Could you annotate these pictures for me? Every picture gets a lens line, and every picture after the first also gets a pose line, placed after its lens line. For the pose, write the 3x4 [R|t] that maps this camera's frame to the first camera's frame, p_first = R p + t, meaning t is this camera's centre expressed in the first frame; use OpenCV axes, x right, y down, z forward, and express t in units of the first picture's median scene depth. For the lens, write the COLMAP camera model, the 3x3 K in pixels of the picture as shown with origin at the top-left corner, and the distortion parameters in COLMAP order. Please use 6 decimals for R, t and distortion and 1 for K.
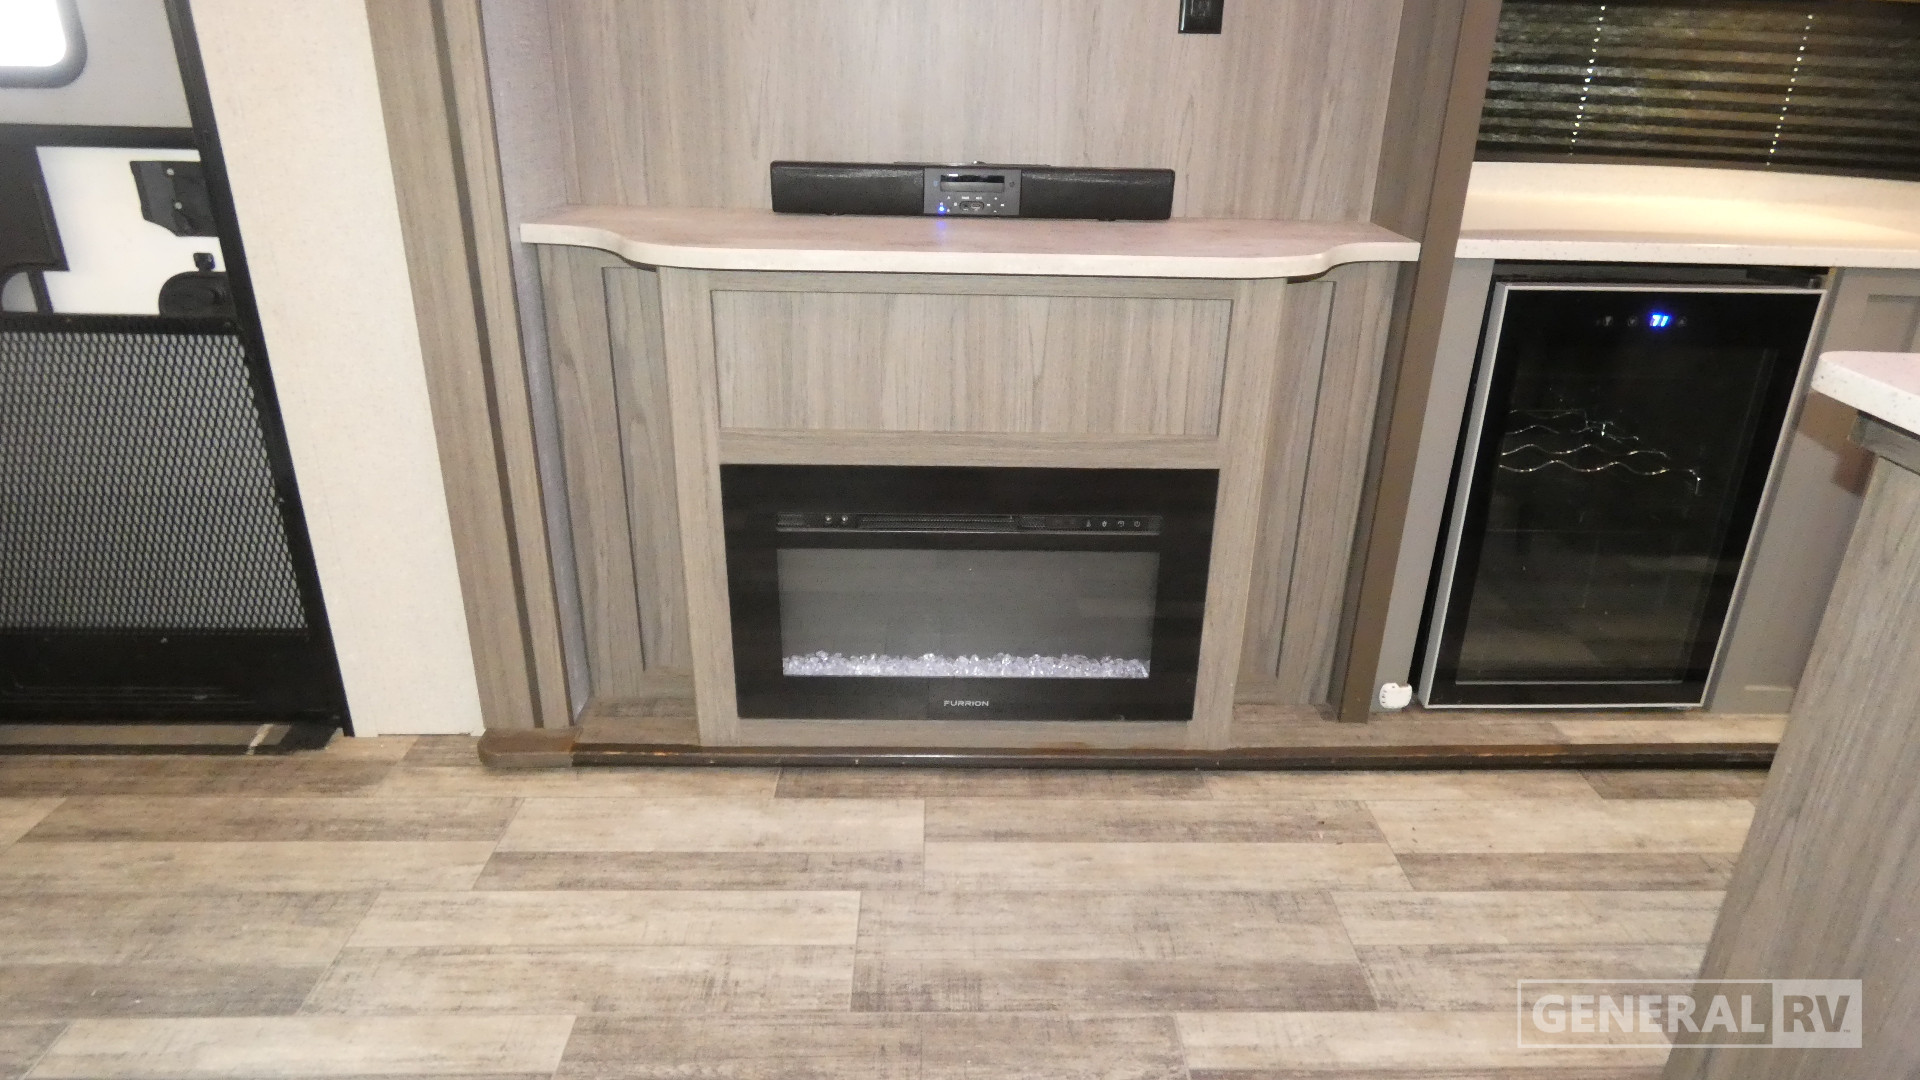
lens RADIAL K [[1134.5, 0, 974.7], [0, 1134.5, 546.9], [0, 0, 1]] dist [-0.004254, -0.000869]
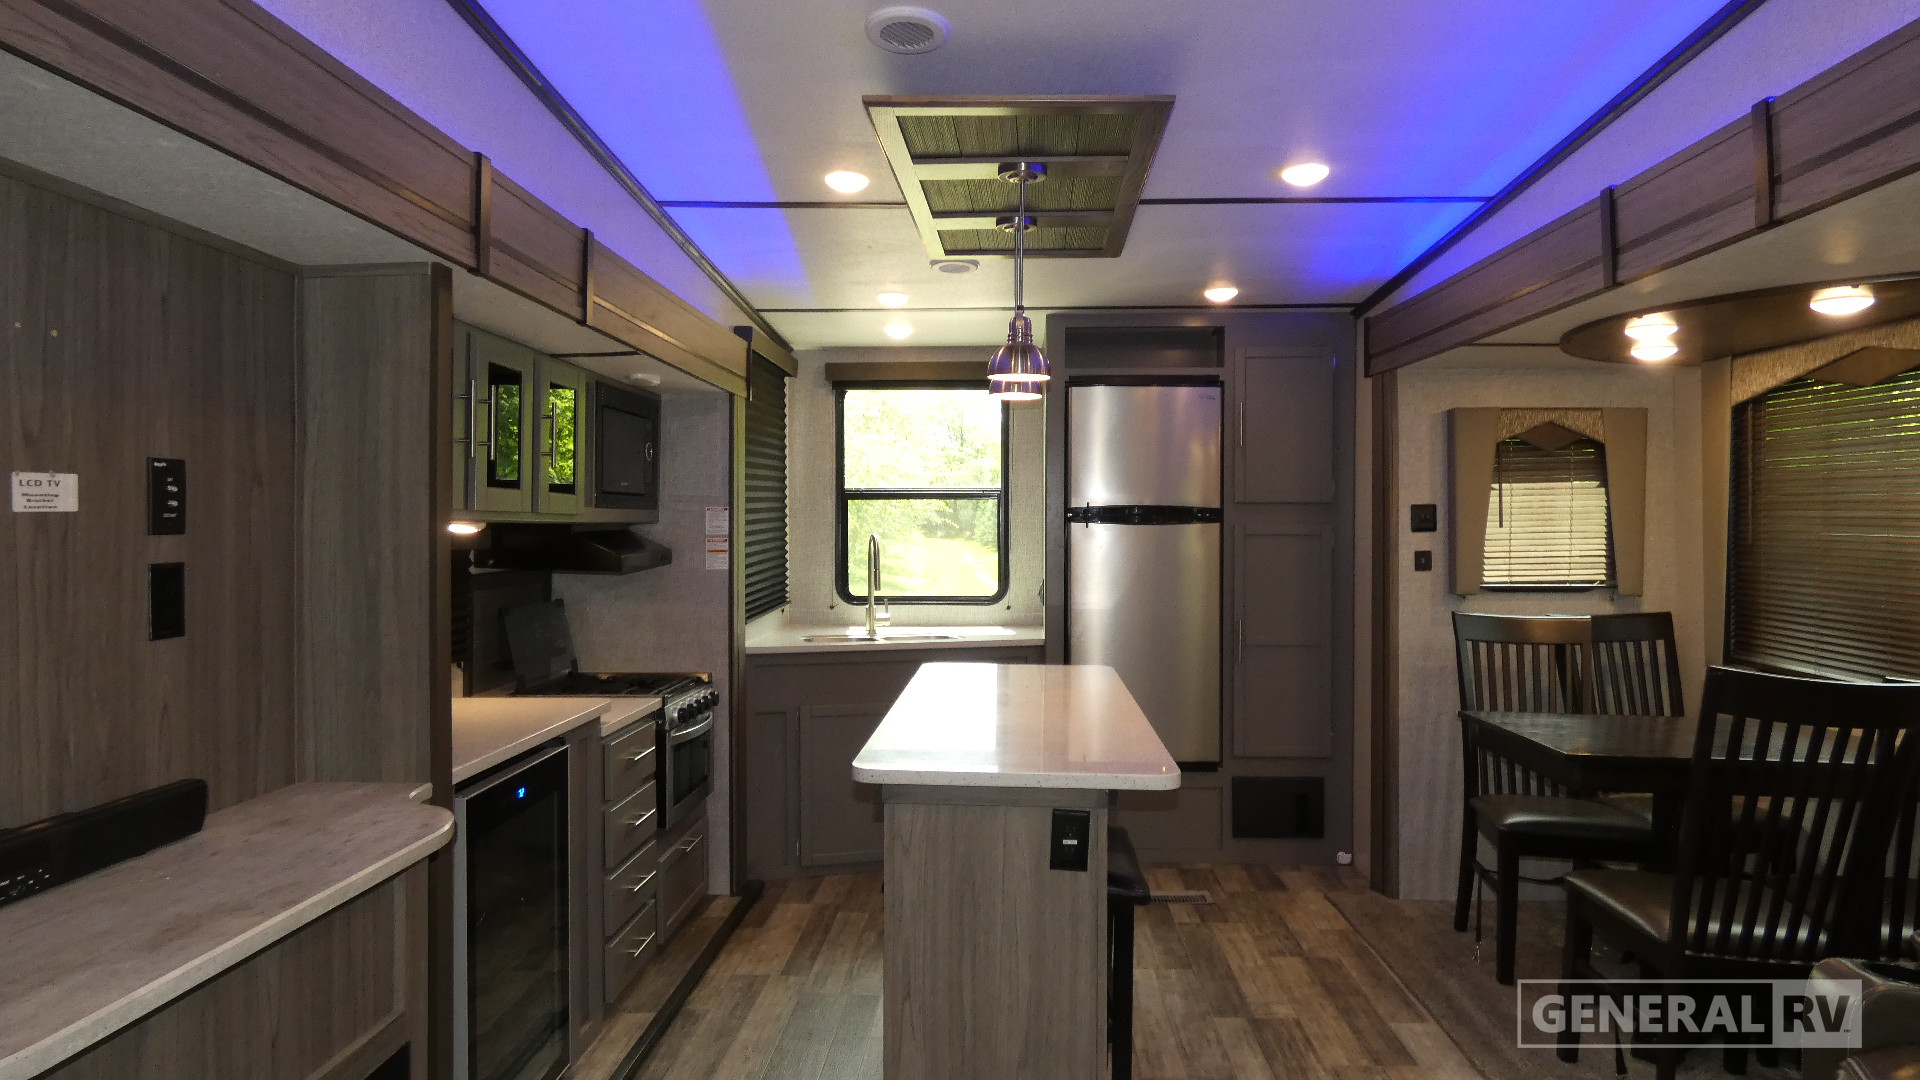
lens RADIAL K [[1157.0, 0, 960.0], [0, 1157.0, 540.0], [0, 0, 1]] dist [0.014535, 0.001626]
pose [[0.078576, -0.038406, 0.996168, -0.685748], [0.389330, 0.921086, 0.004802, -0.266632], [-0.917741, 0.387461, 0.087328, 0.268429]]
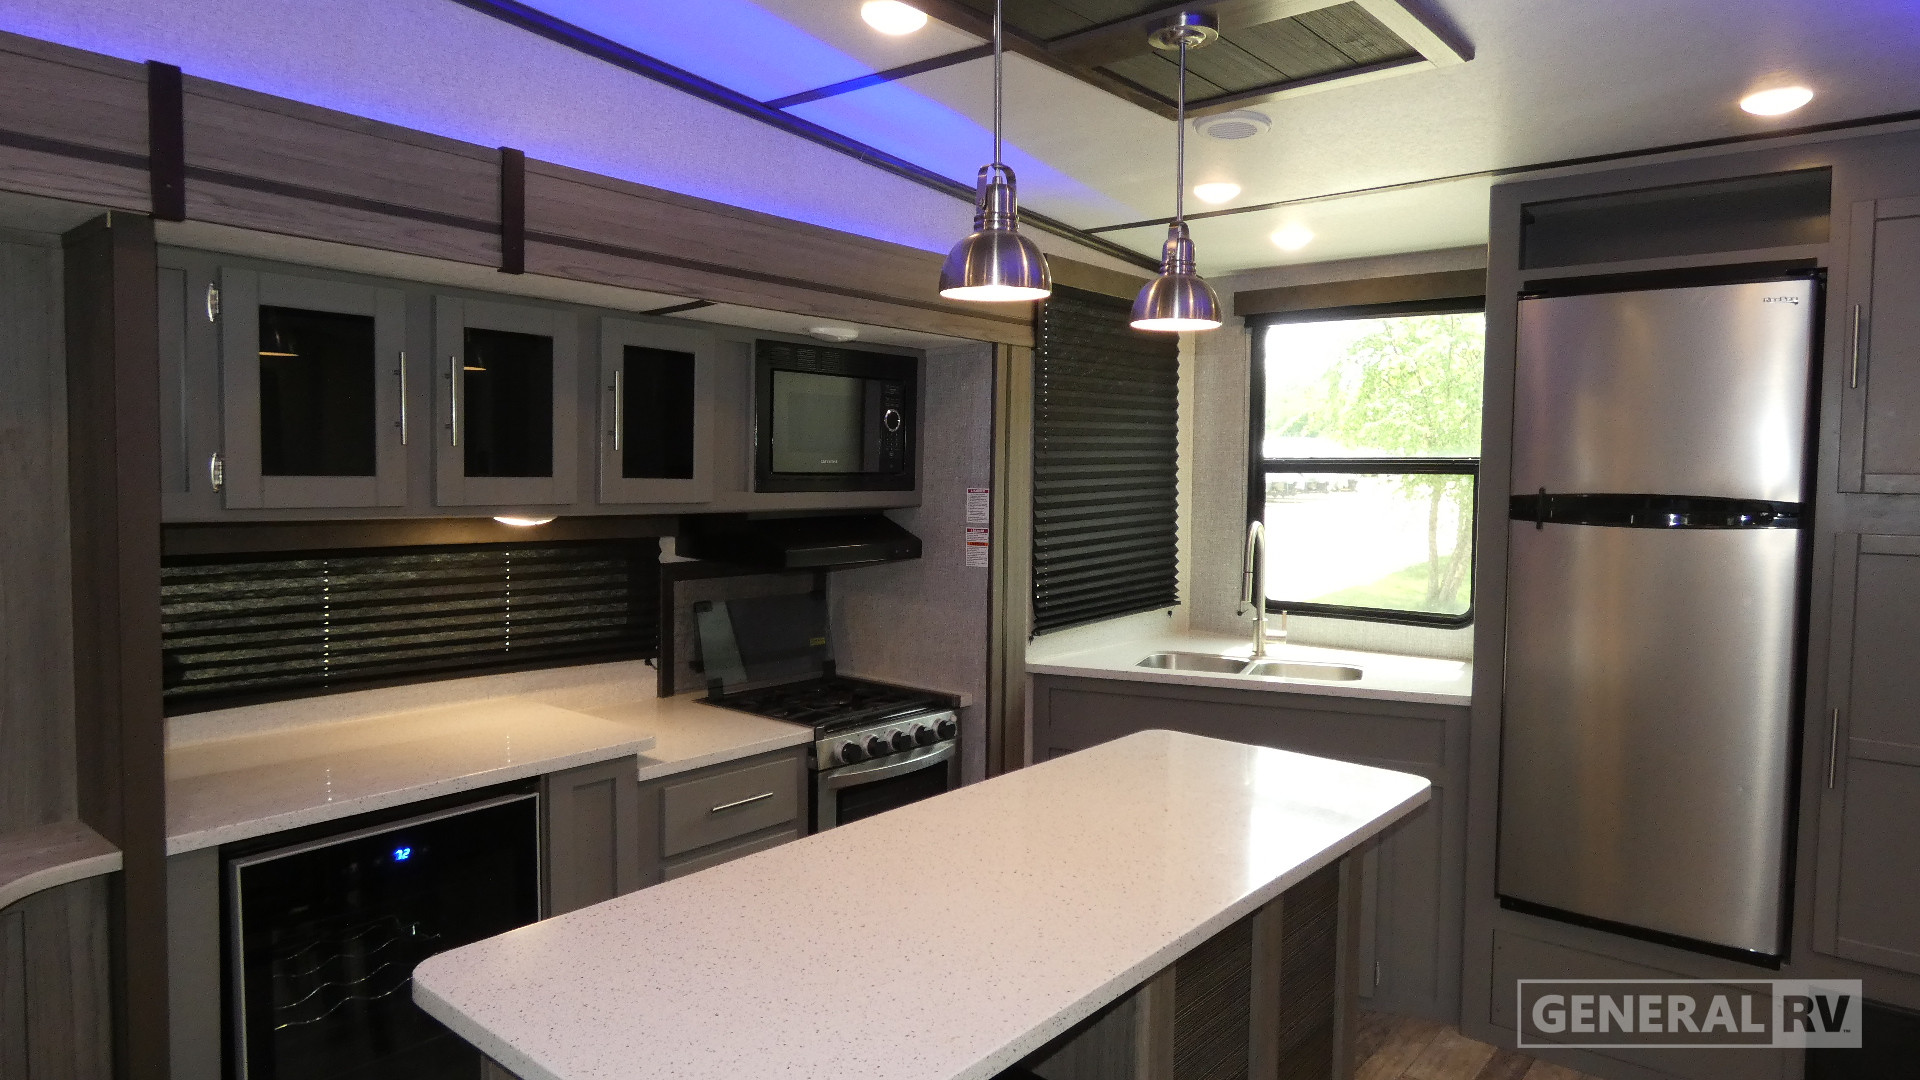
lens RADIAL K [[1157.0, 0, 960.0], [0, 1157.0, 540.0], [0, 0, 1]] dist [0.014535, 0.001626]
pose [[0.662435, -0.063306, 0.746440, 0.127200], [0.297428, 0.936746, -0.184508, -0.109888], [-0.687544, 0.344237, 0.639362, -0.201977]]
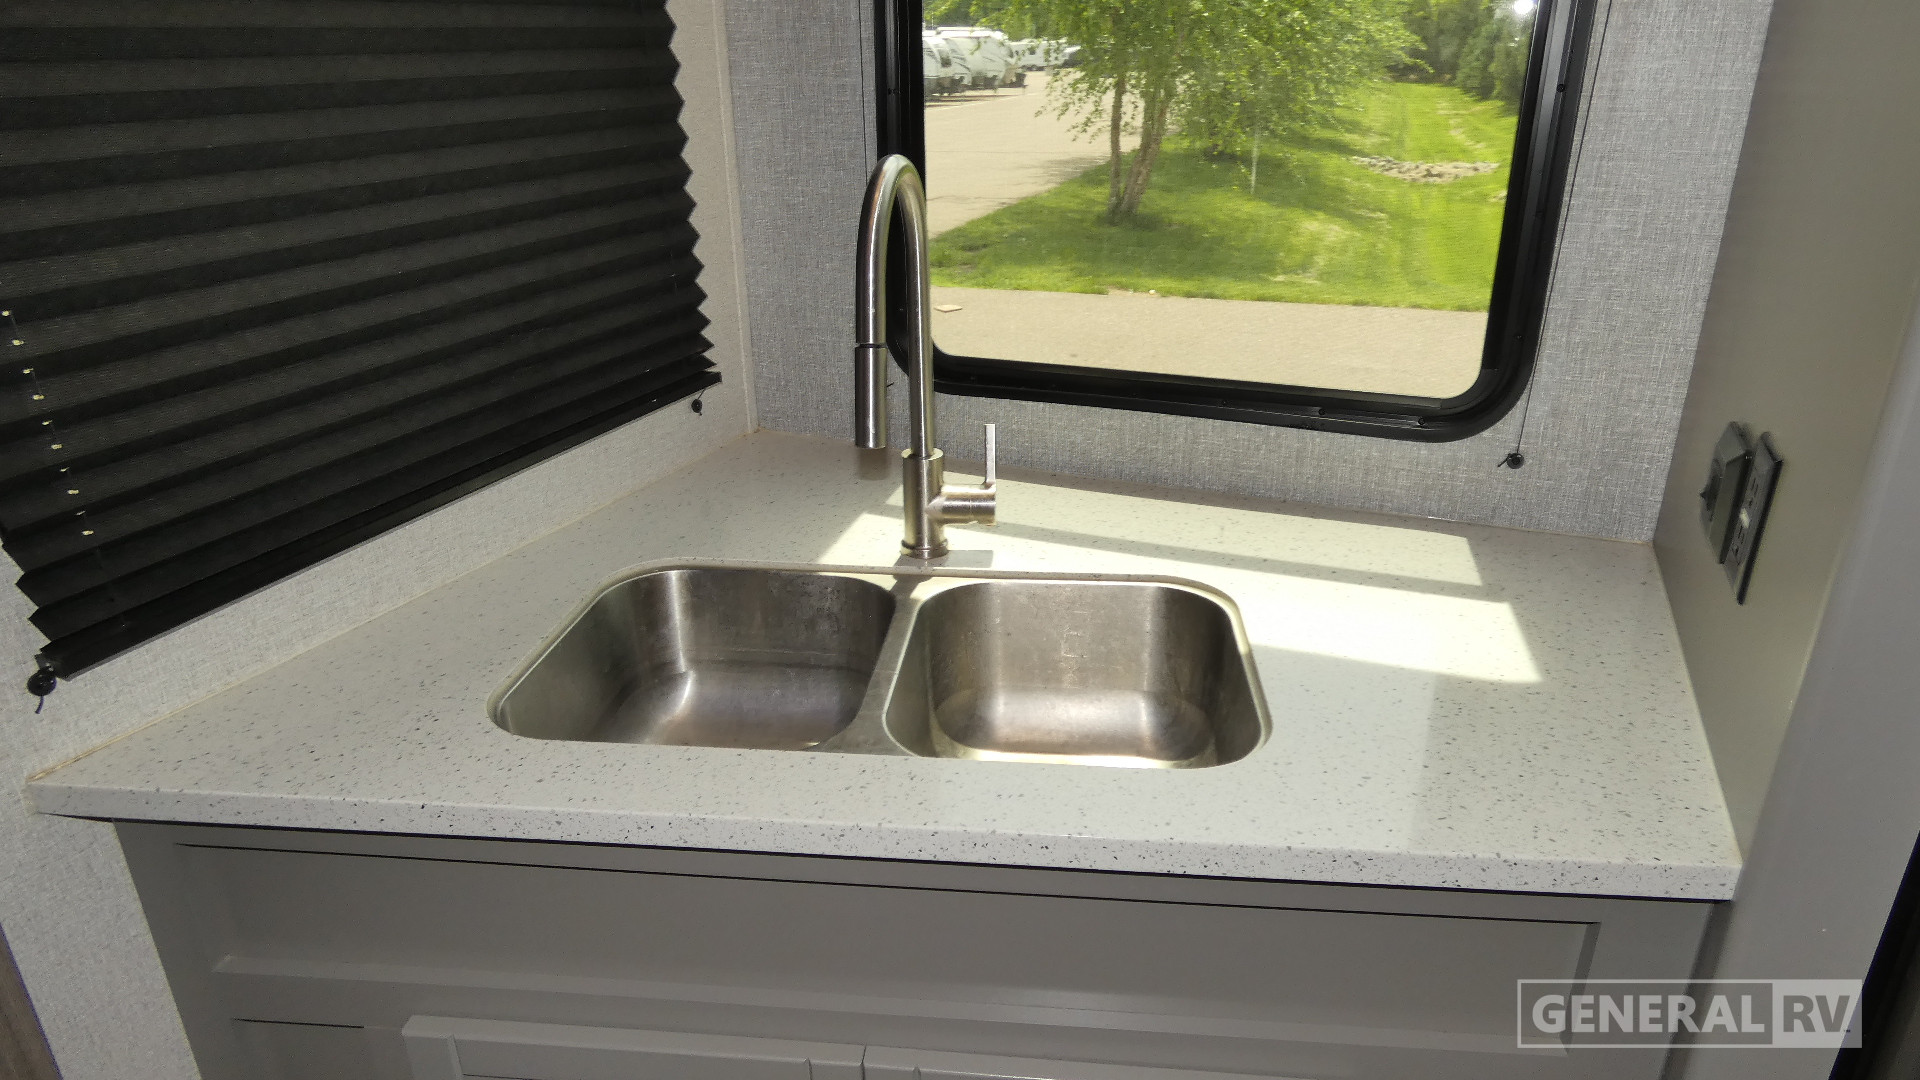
lens RADIAL K [[1157.0, 0, 960.0], [0, 1157.0, 540.0], [0, 0, 1]] dist [0.014535, 0.001626]
pose [[0.429481, -0.365296, 0.825897, 1.345361], [0.366049, 0.906458, 0.210576, -0.281072], [-0.825563, 0.211881, 0.523022, 0.387129]]
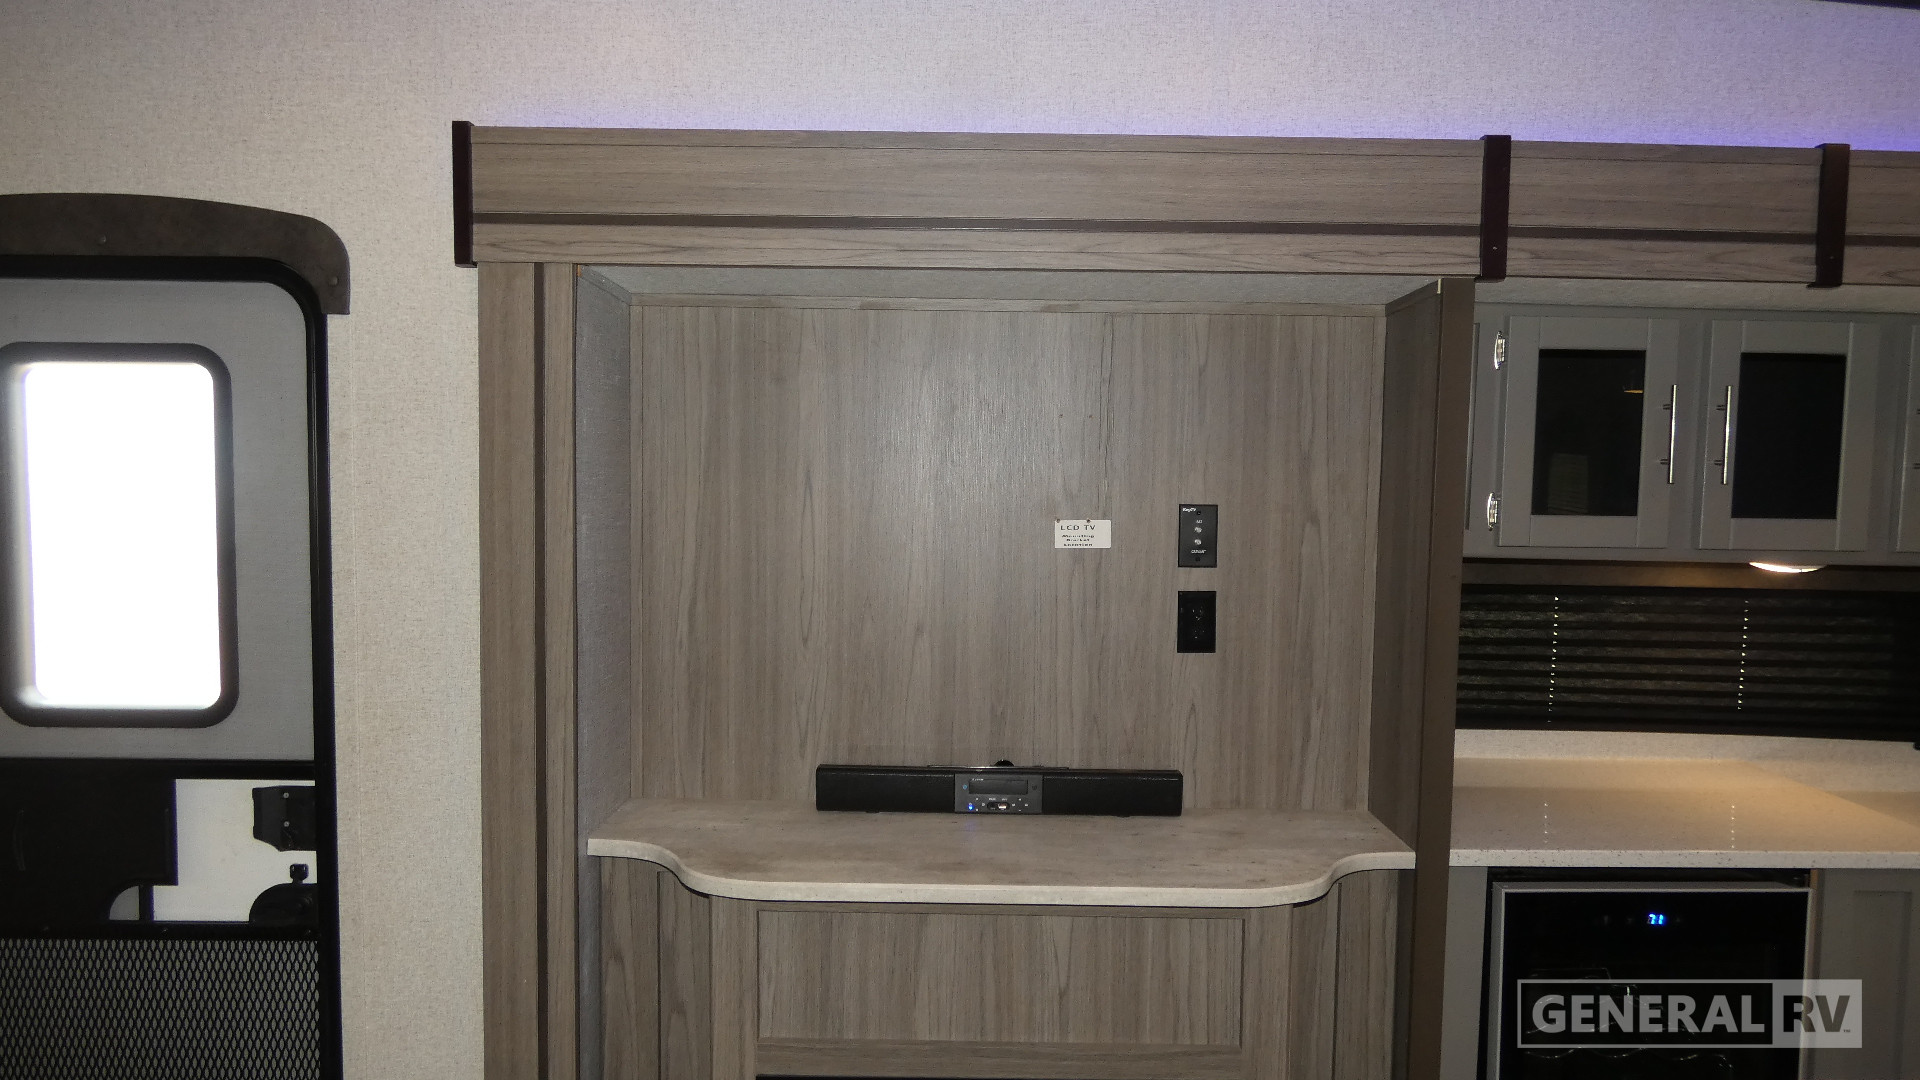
lens RADIAL K [[1155.8, 0, 966.2], [0, 1155.8, 541.1], [0, 0, 1]] dist [0.005965, -0.014706]
pose [[0.999671, -0.010455, -0.023402, -0.004544], [0.001963, 0.941573, -0.336803, -0.161984], [0.025556, 0.336647, 0.941284, -0.133202]]
